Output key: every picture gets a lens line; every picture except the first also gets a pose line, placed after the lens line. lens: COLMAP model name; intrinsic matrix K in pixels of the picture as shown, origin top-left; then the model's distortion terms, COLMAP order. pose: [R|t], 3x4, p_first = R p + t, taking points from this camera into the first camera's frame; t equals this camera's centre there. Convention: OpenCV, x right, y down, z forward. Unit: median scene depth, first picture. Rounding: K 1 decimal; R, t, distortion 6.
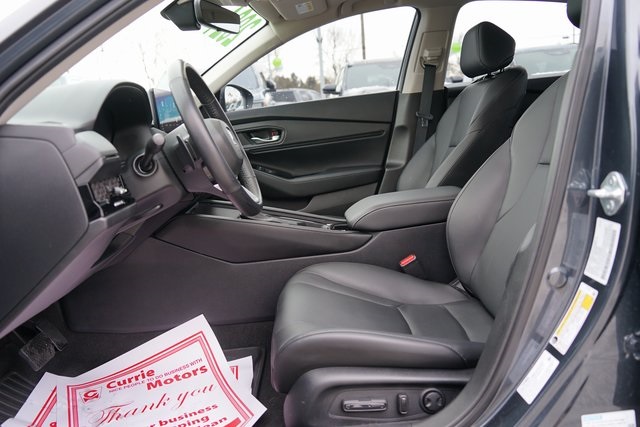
lens RADIAL K [[586.0, 0, 320.0], [0, 586.0, 213.5], [0, 0, 1]] dist [-0.036999, -0.000806]
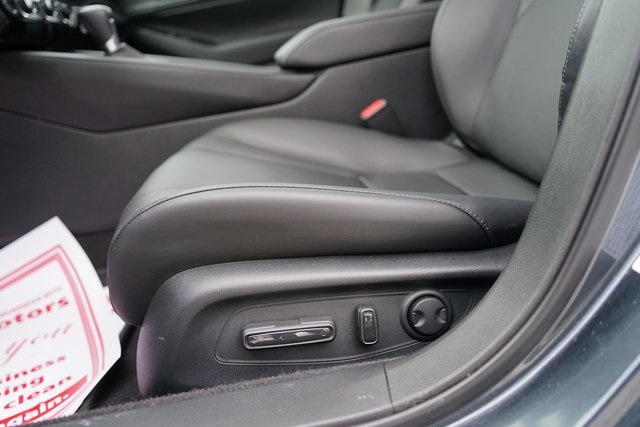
lens RADIAL K [[581.4, 0, 320.0], [0, 581.4, 213.5], [0, 0, 1]] dist [-0.009750, 0.000778]
pose [[0.997080, -0.070505, 0.029332, 0.092750], [0.067444, 0.993215, 0.094733, 0.180103], [-0.035812, -0.092478, 0.995070, 0.513411]]
